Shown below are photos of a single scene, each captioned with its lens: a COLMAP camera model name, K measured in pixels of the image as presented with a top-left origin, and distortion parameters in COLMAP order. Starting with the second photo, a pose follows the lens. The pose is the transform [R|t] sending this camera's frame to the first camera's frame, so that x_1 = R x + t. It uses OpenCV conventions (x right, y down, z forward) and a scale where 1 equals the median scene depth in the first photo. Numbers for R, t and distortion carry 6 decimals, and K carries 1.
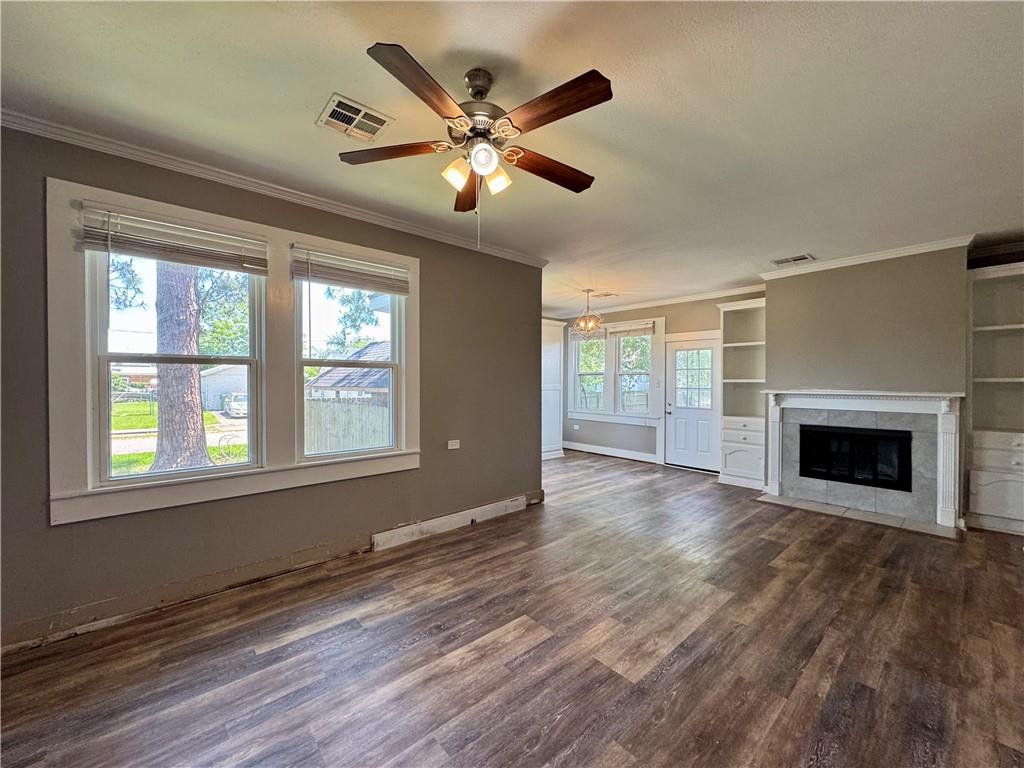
lens RADIAL K [[407.6, 0, 513.8], [0, 407.6, 383.9], [0, 0, 1]] dist [0.000890, -0.000176]
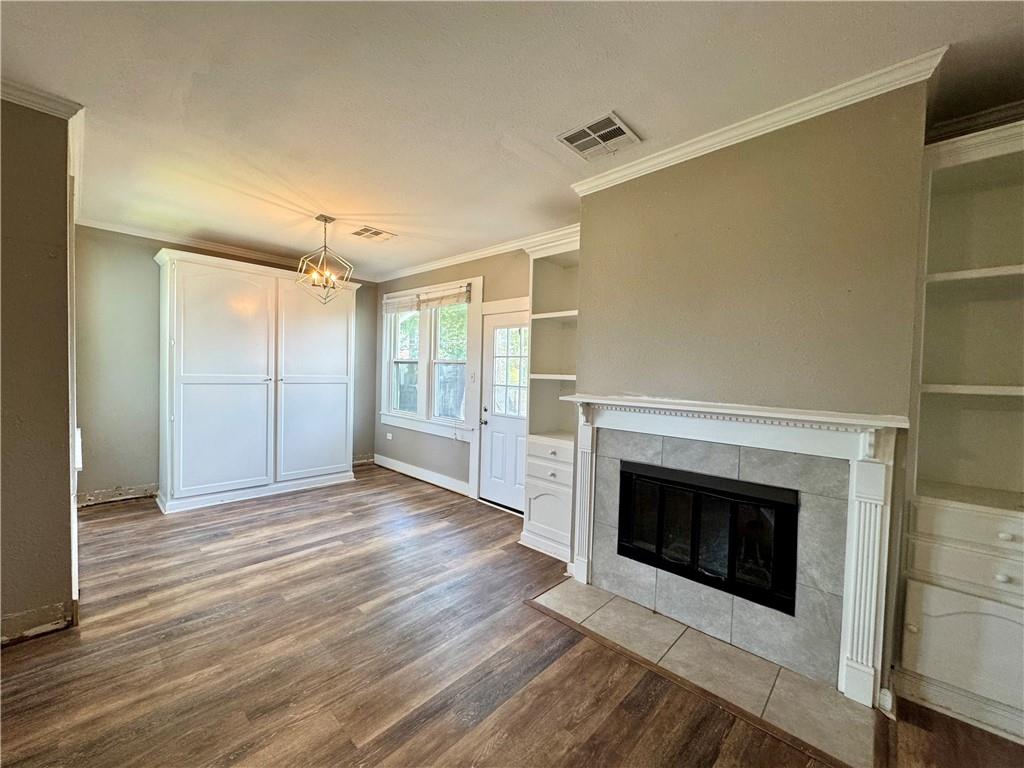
lens RADIAL K [[407.6, 0, 510.4], [0, 407.6, 384.0], [0, 0, 1]] dist [0.000890, -0.000176]
pose [[0.995640, 0.020552, 0.090990, 0.528610], [-0.023115, 0.999363, 0.027201, -0.014412], [-0.090373, -0.029186, 0.995480, 0.498480]]
